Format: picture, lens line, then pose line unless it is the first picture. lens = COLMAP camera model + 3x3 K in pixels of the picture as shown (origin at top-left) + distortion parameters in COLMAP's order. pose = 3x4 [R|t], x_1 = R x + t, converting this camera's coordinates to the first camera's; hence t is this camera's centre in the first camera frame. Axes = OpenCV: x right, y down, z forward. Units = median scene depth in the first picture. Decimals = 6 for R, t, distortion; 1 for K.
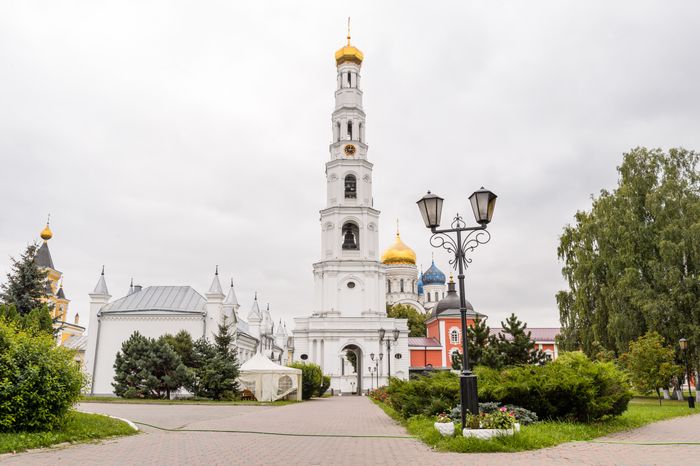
lens RADIAL K [[520.3, 0, 350.0], [0, 520.3, 233.0], [0, 0, 1]] dist [-0.048490, 0.002987]
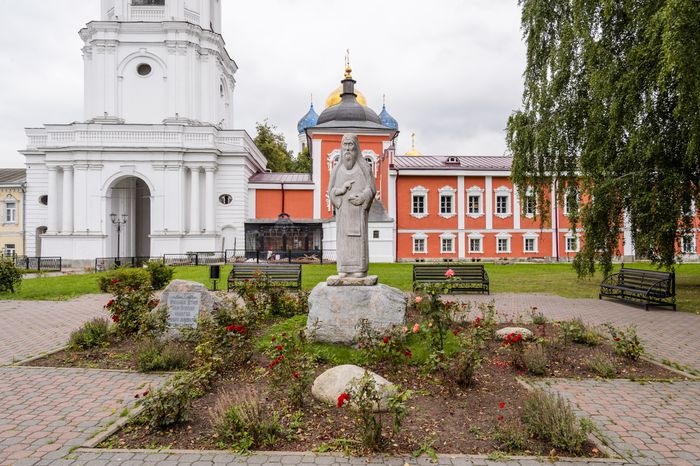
lens RADIAL K [[468.7, 0, 351.6], [0, 468.7, 239.2], [0, 0, 1]] dist [0.001496, -0.000497]
pose [[0.999811, -0.002333, 0.019305, 0.214280], [-0.002822, 0.964860, 0.262748, 0.146946], [-0.019240, -0.262753, 0.964671, 0.504939]]
